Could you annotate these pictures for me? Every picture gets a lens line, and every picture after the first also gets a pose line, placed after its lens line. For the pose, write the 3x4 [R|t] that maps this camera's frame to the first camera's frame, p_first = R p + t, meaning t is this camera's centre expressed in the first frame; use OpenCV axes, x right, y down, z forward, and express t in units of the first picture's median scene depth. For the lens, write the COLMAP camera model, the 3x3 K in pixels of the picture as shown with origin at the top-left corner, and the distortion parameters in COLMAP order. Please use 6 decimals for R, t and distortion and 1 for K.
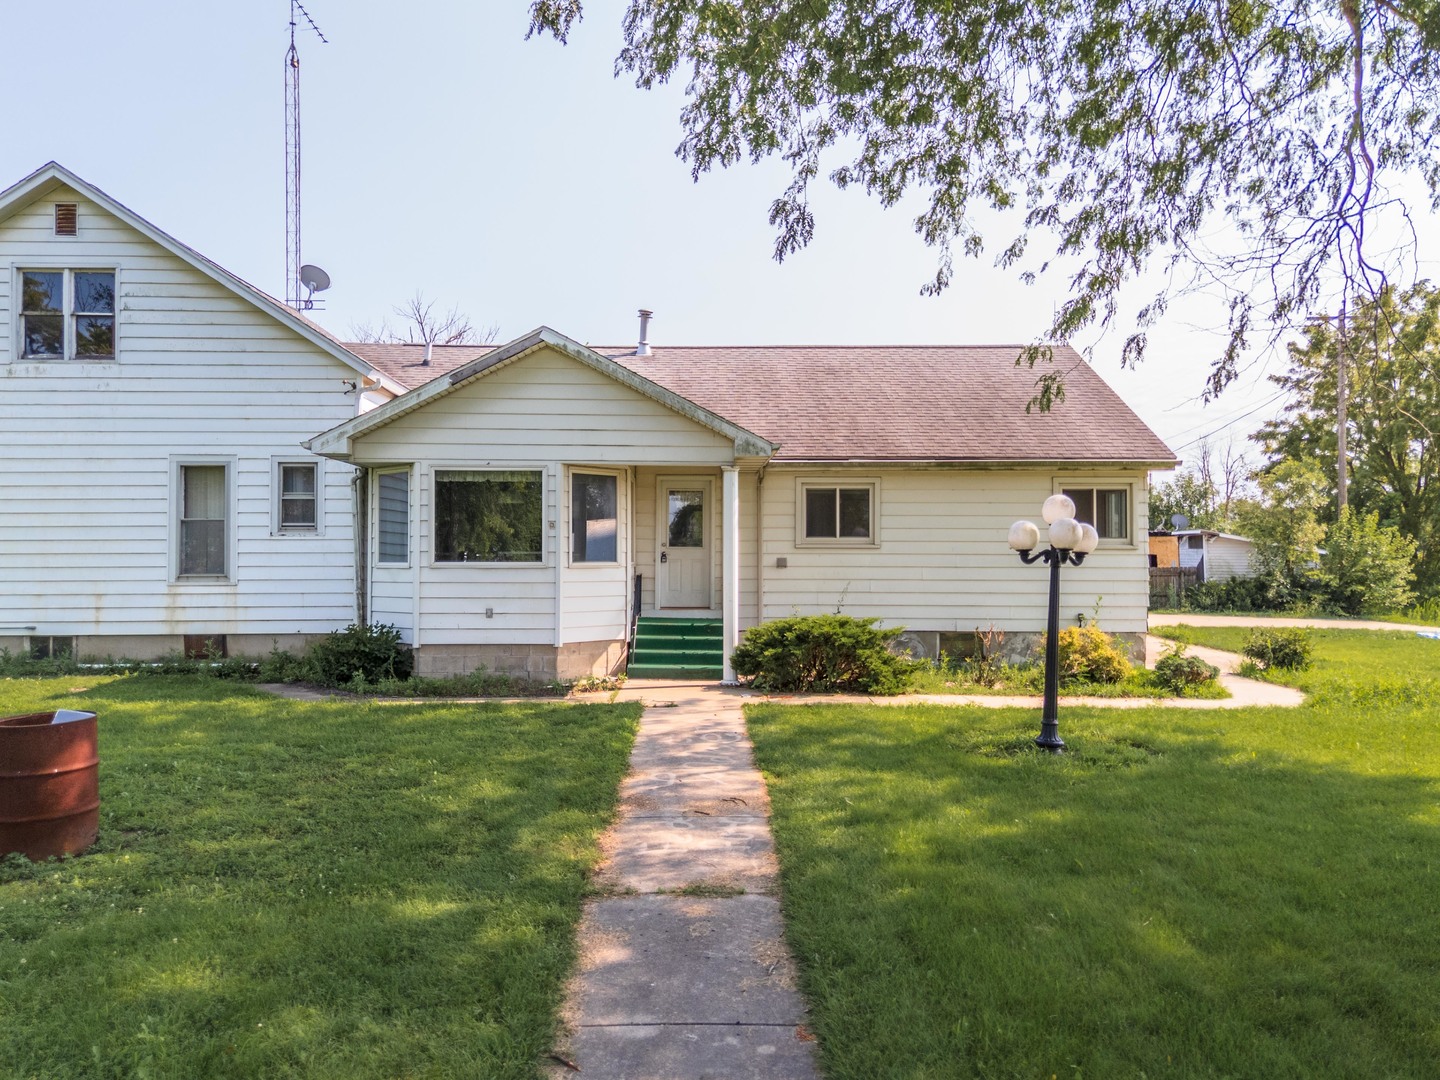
lens RADIAL K [[1064.5, 0, 720.0], [0, 1064.5, 540.0], [0, 0, 1]] dist [0.056916, -0.042066]
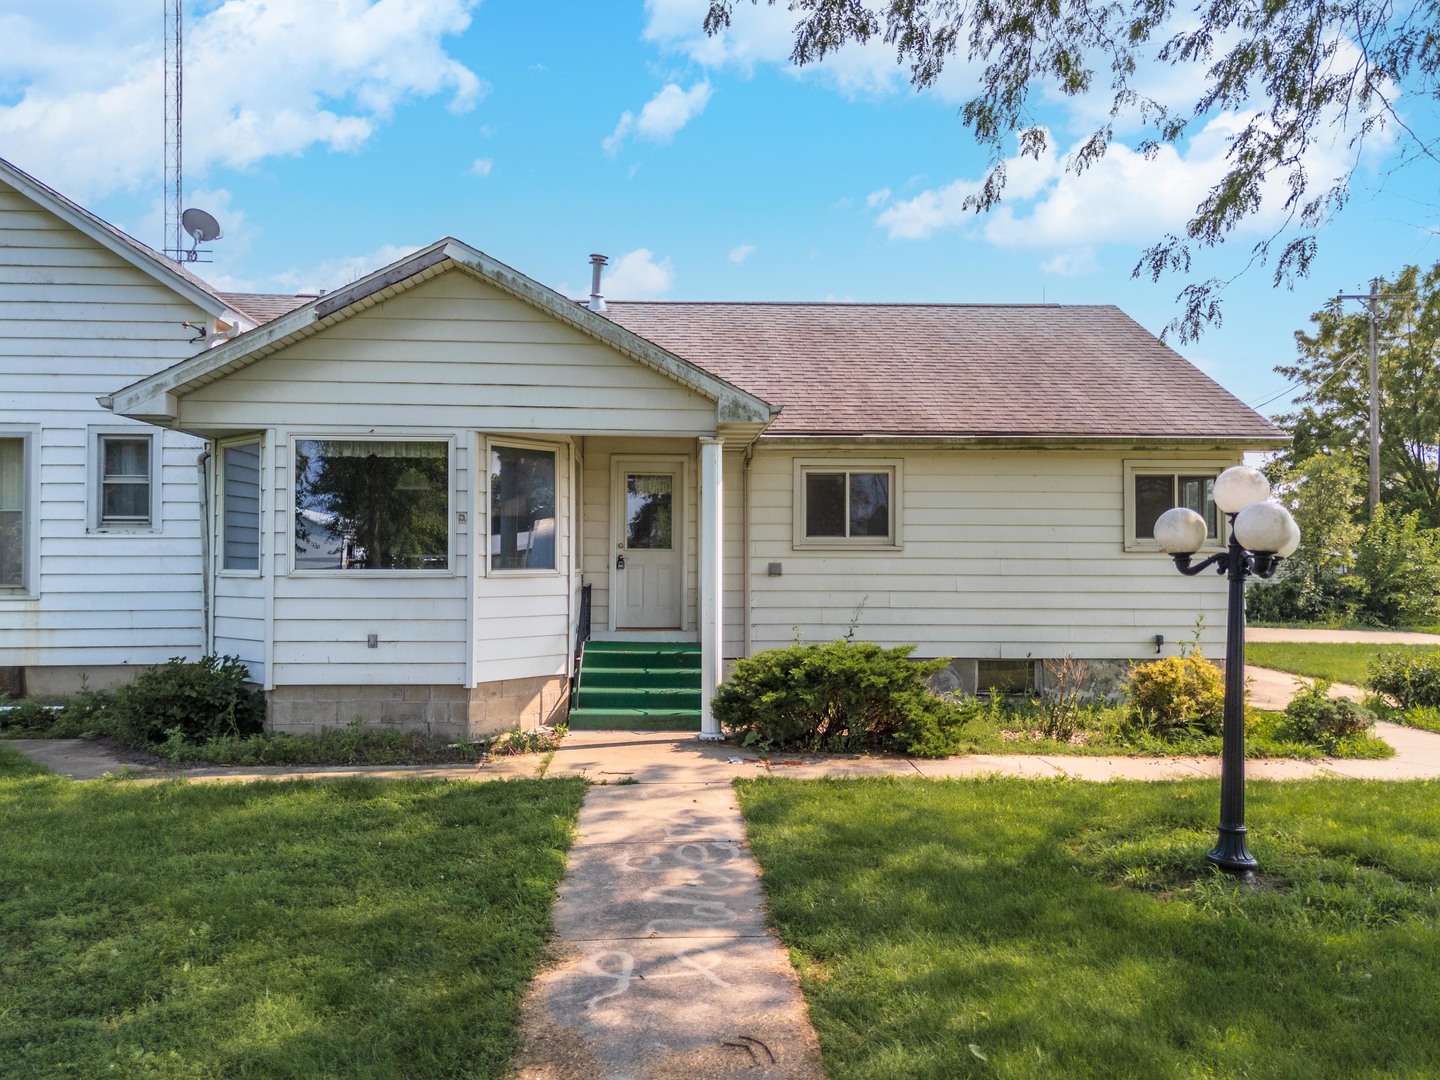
lens RADIAL K [[1037.7, 0, 720.0], [0, 1037.7, 540.0], [0, 0, 1]] dist [0.037319, 0.000382]
pose [[0.999284, 0.001372, 0.037818, -0.010542], [-0.001255, 0.999994, -0.003130, 0.002796], [-0.037822, 0.003081, 0.999280, 0.275257]]
